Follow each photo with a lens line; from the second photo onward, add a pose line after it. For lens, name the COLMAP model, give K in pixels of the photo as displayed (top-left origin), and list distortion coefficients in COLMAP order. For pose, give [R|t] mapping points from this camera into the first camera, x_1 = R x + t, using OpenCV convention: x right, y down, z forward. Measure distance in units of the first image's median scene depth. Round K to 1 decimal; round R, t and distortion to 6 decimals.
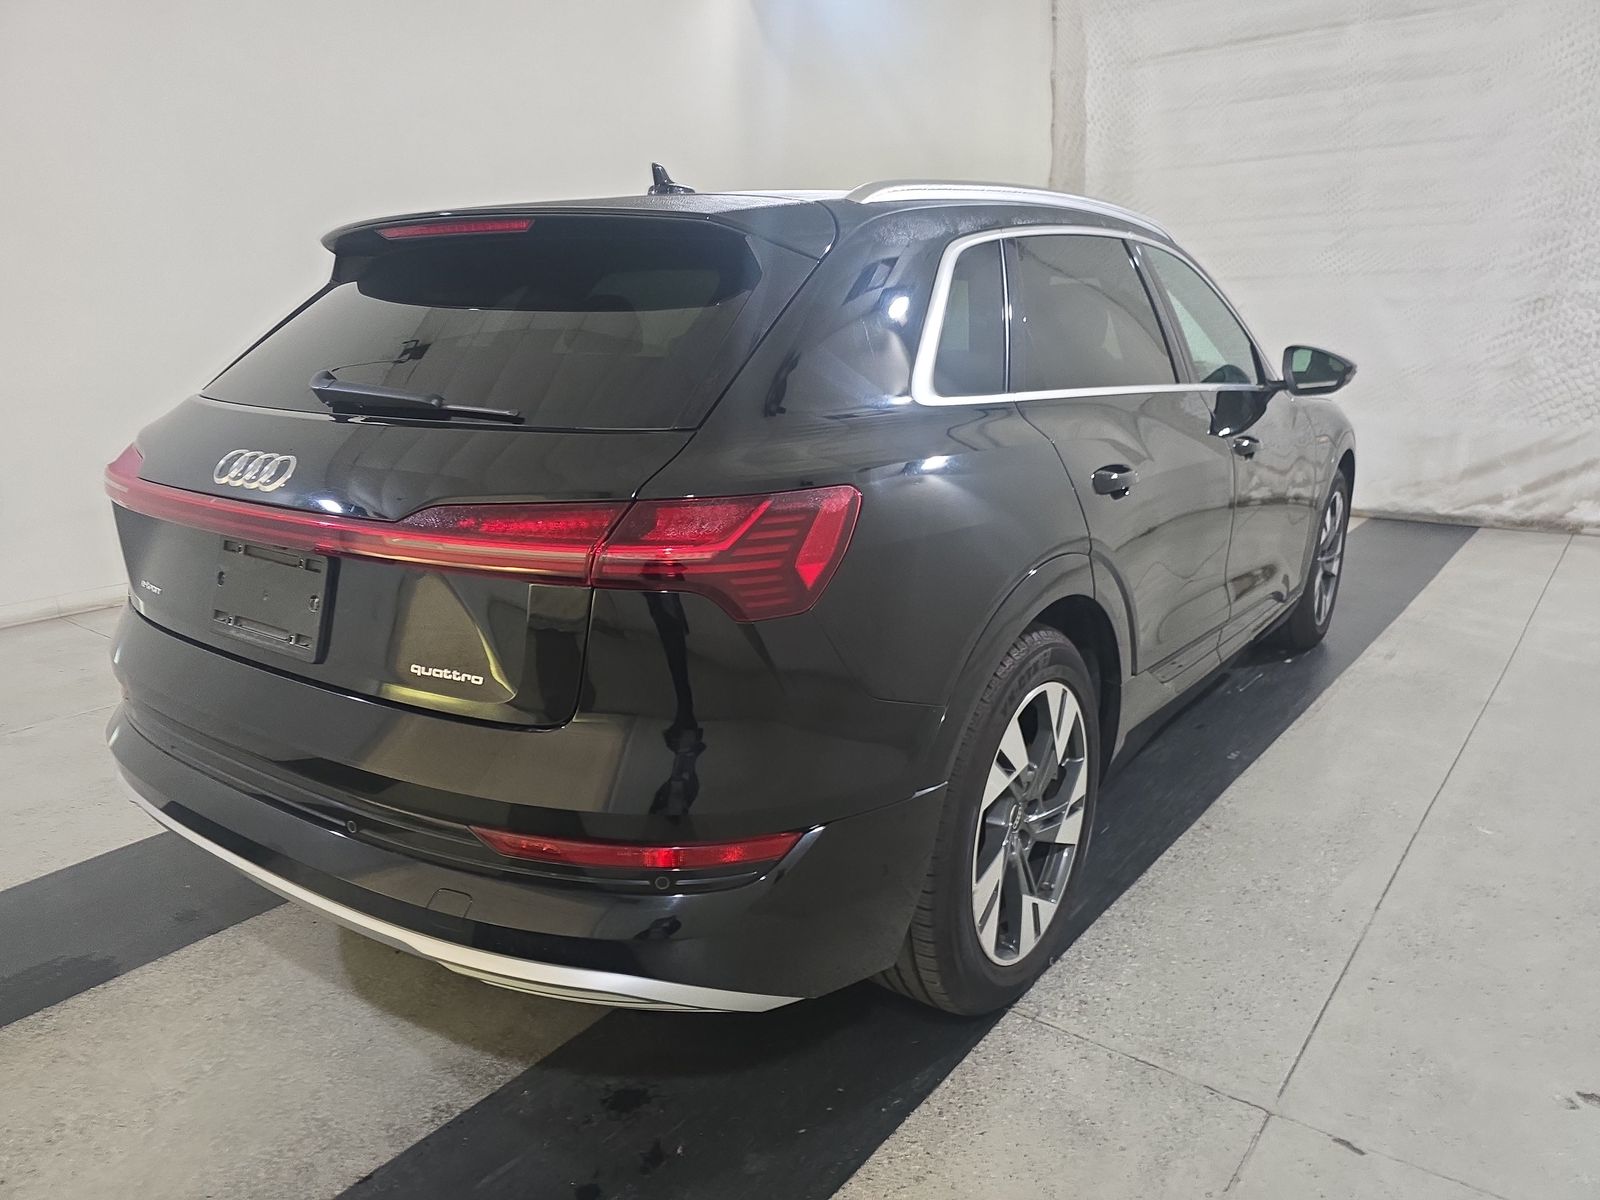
lens RADIAL K [[1073.5, 0, 800.0], [0, 1073.5, 600.0], [0, 0, 1]] dist [0.041878, -0.032132]
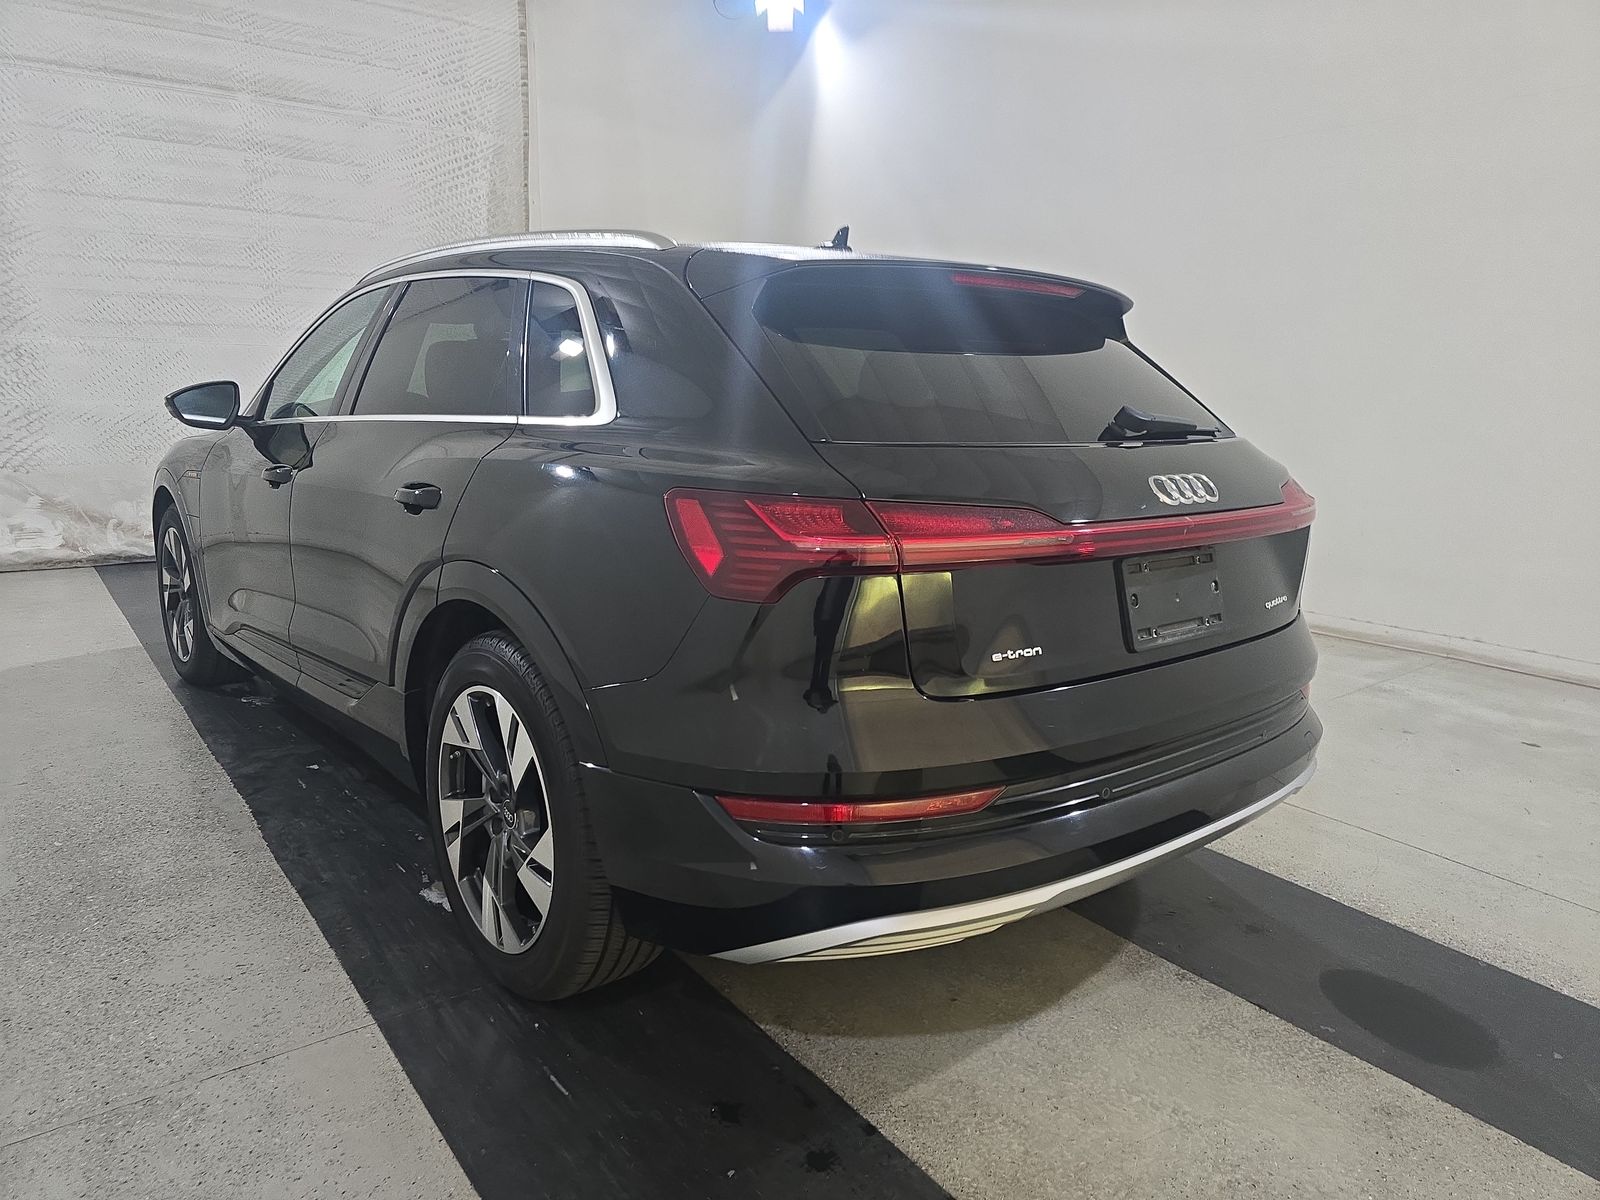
lens RADIAL K [[1073.5, 0, 800.0], [0, 1073.5, 600.0], [0, 0, 1]] dist [0.041878, -0.032132]
pose [[0.253654, -0.177889, 0.950797, -1.271440], [0.222005, 0.967412, 0.121771, -0.173823], [-0.941474, 0.180195, 0.284880, 0.788817]]
